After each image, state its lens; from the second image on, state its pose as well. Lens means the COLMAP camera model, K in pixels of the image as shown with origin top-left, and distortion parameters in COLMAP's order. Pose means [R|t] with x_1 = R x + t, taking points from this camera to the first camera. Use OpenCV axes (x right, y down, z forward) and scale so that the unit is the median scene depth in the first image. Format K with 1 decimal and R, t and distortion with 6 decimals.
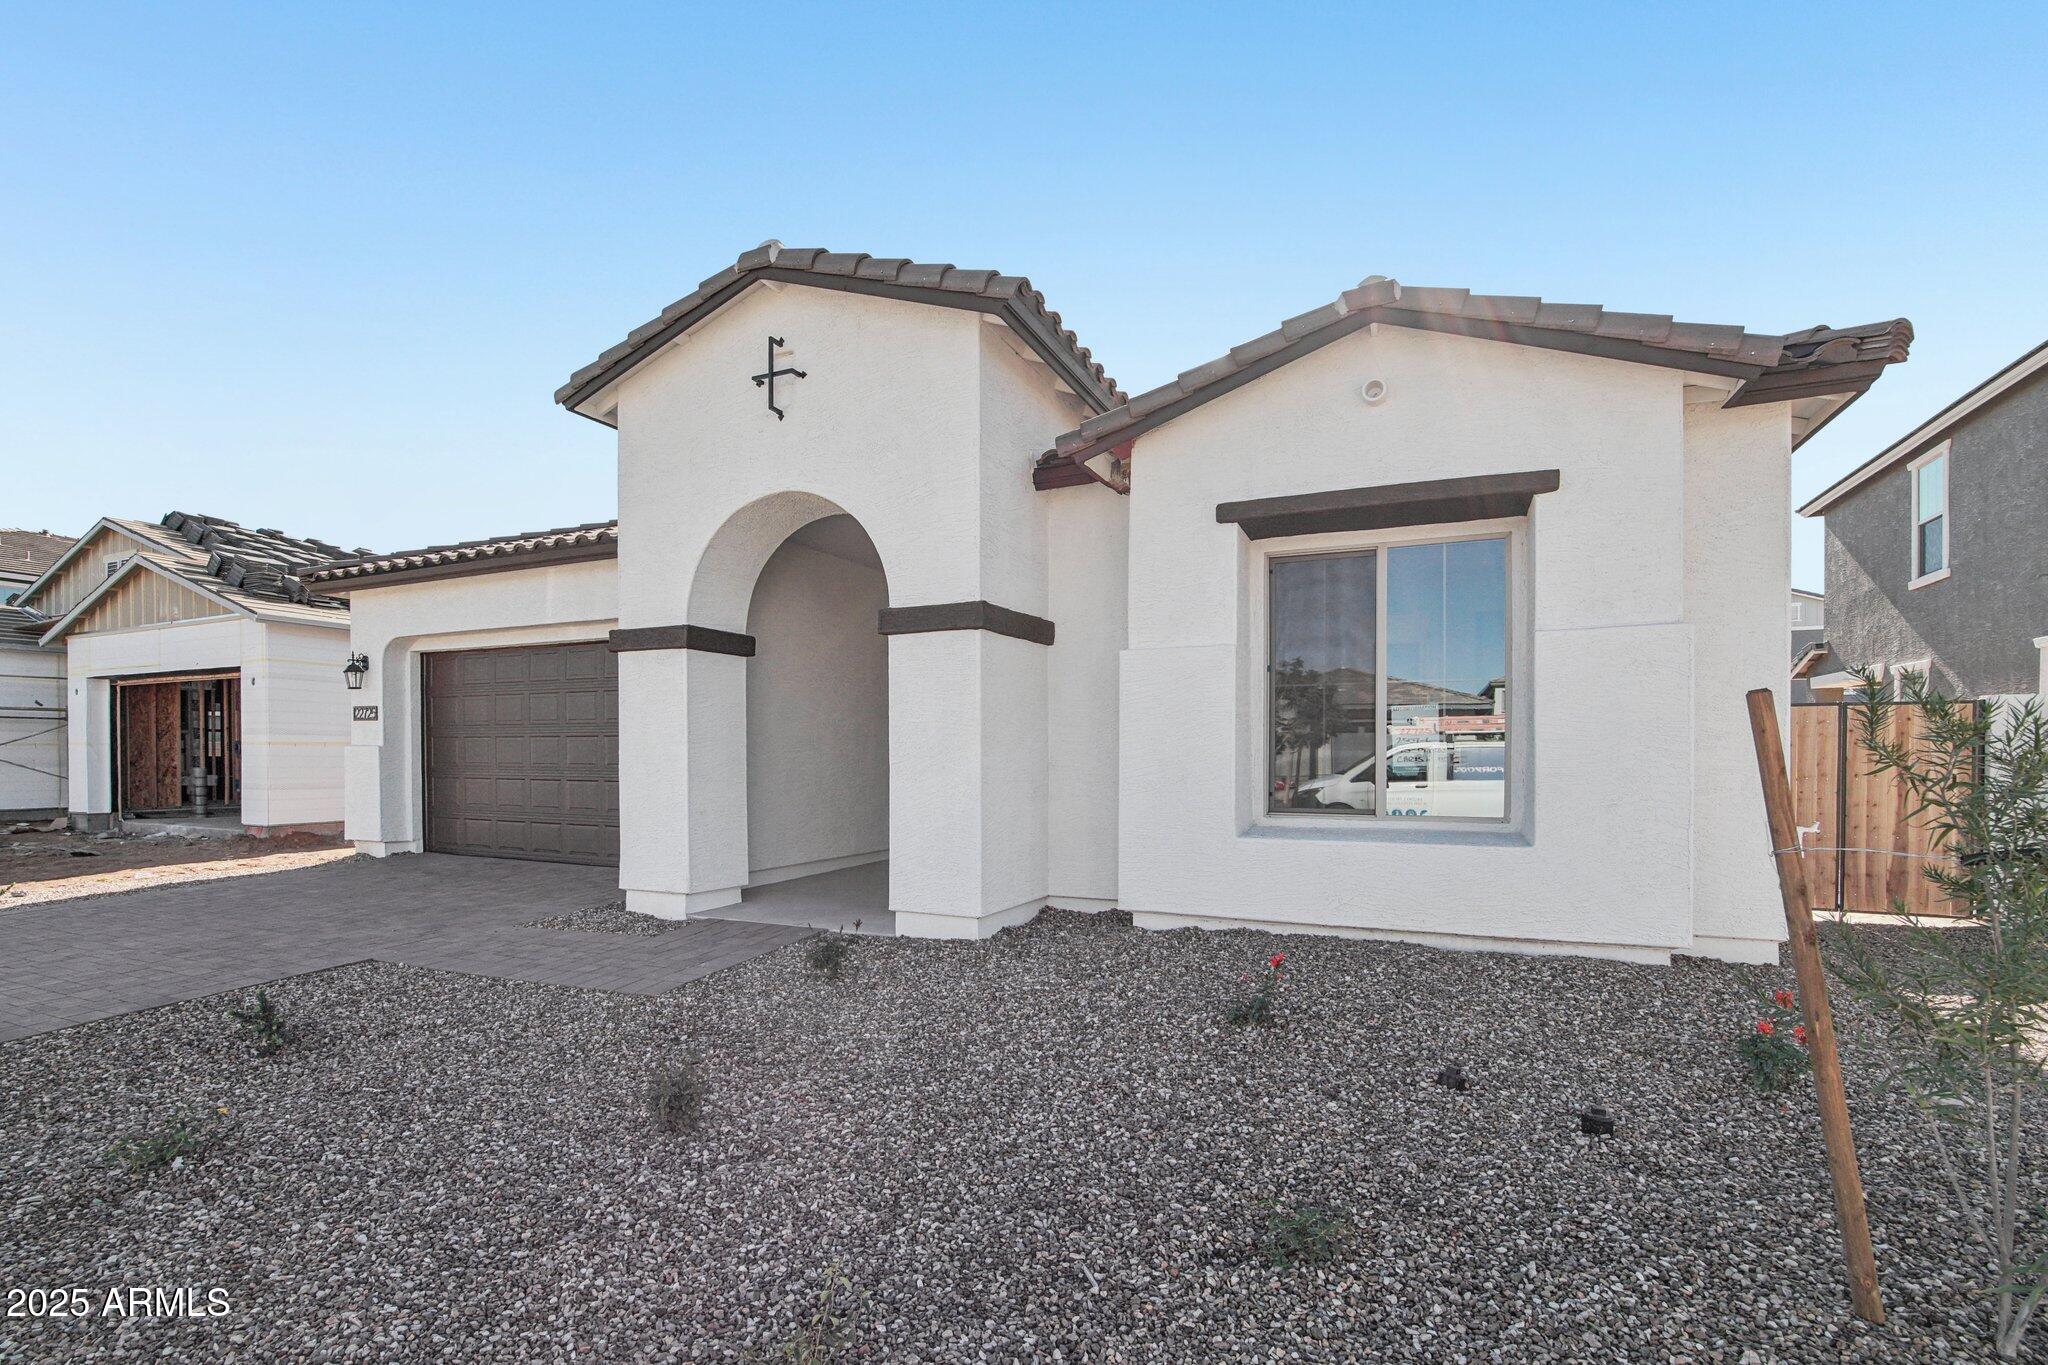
lens RADIAL K [[943.5, 0, 1013.8], [0, 943.5, 720.8], [0, 0, 1]] dist [-0.026652, -0.000204]
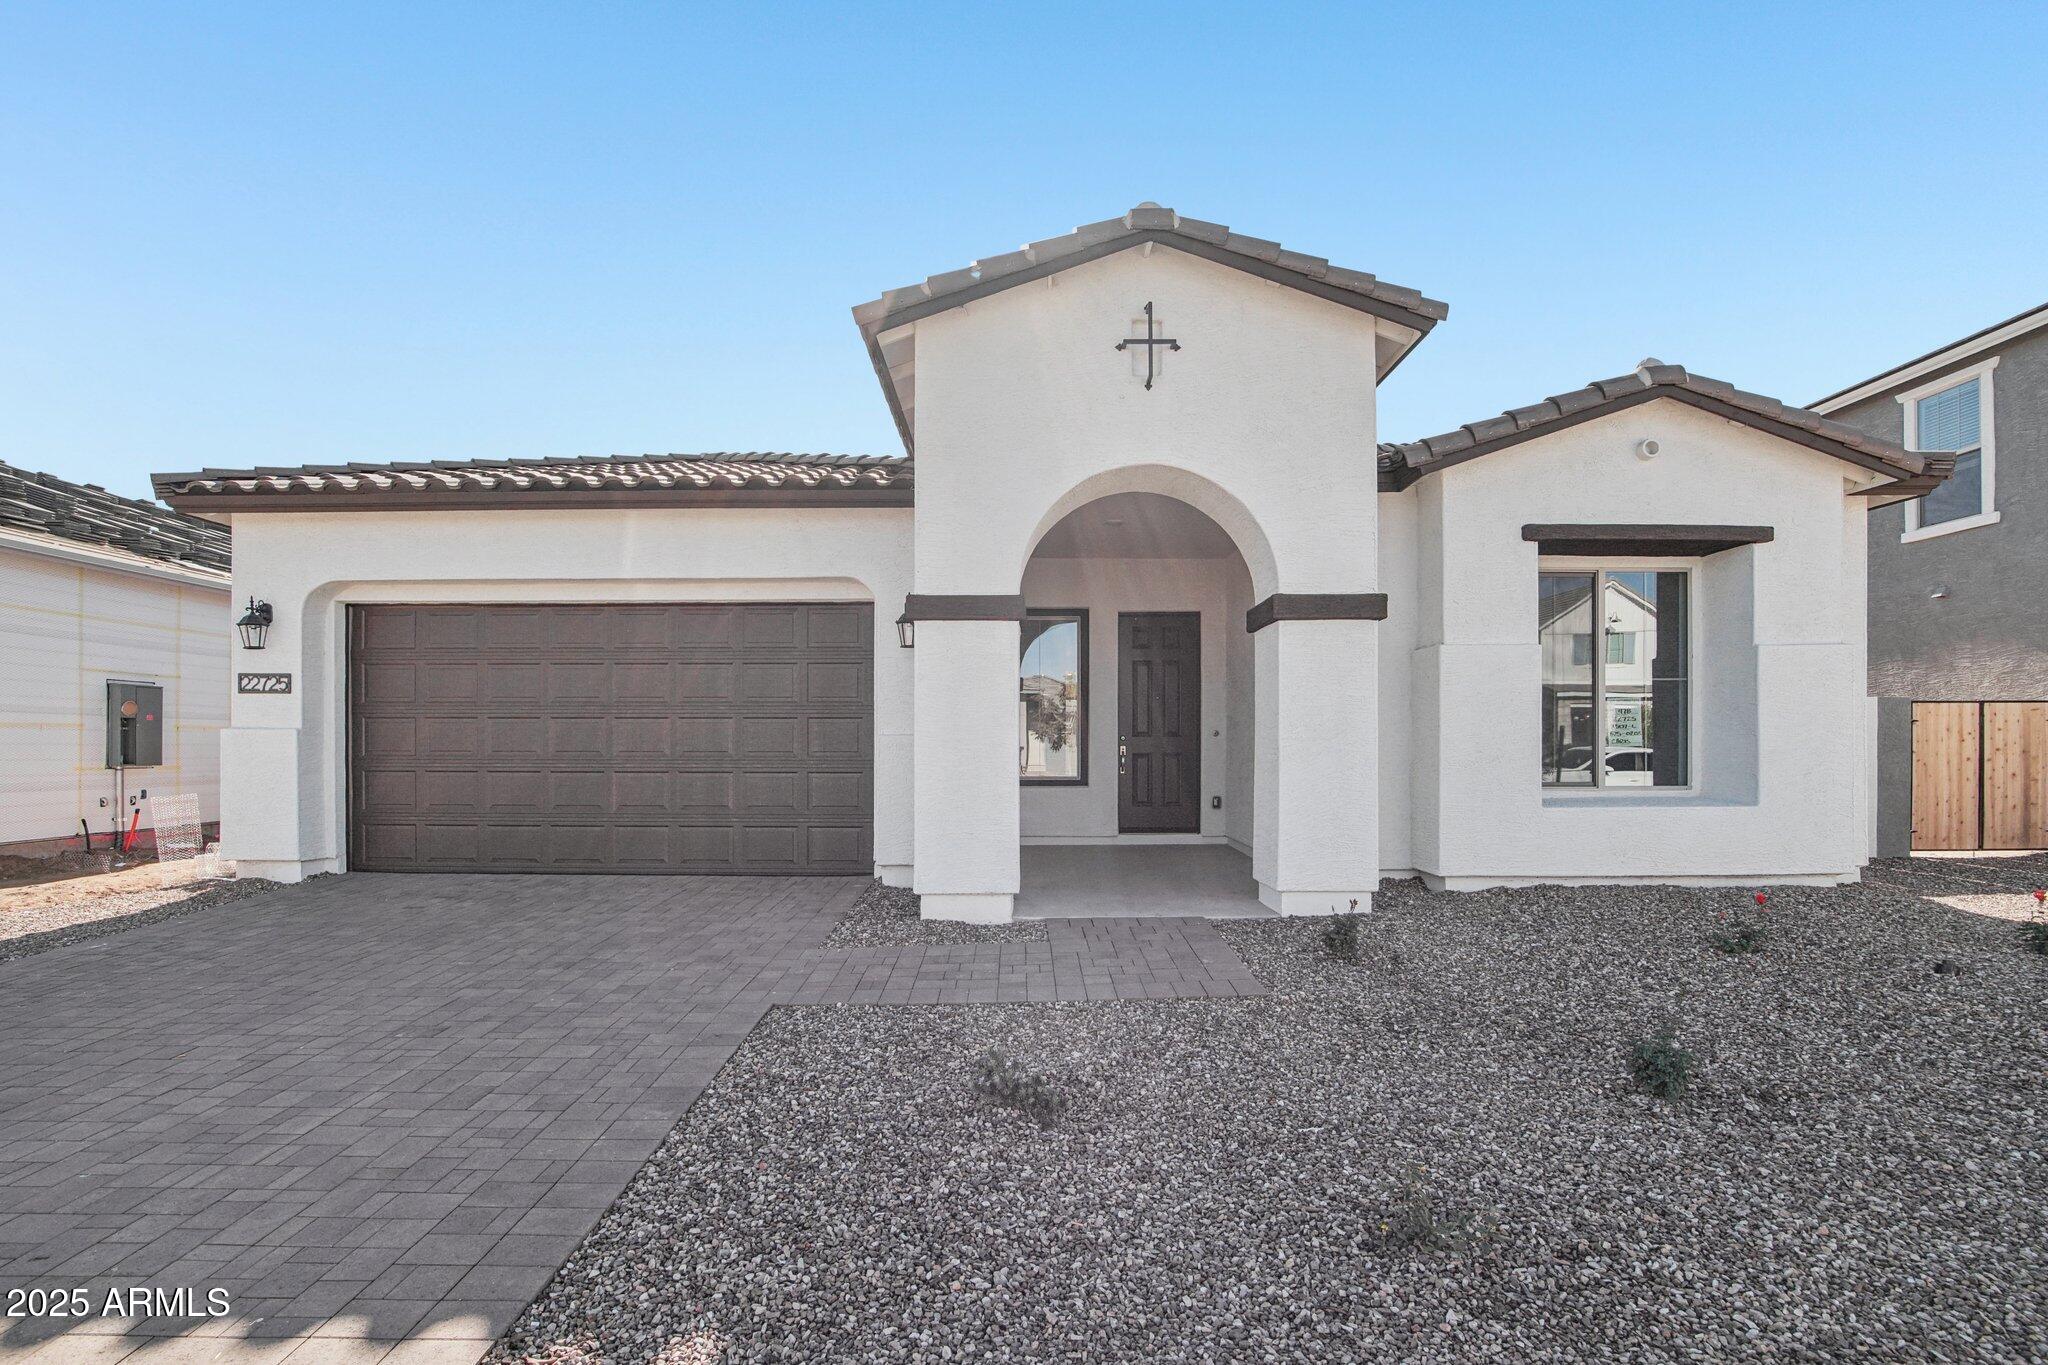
lens RADIAL K [[929.2, 0, 1019.3], [0, 929.2, 699.7], [0, 0, 1]] dist [-0.029398, 0.001233]
pose [[0.910192, 0.016213, 0.413869, -0.752047], [-0.012385, 0.999852, -0.011932, 0.009395], [-0.414002, 0.005734, 0.910258, 0.195840]]
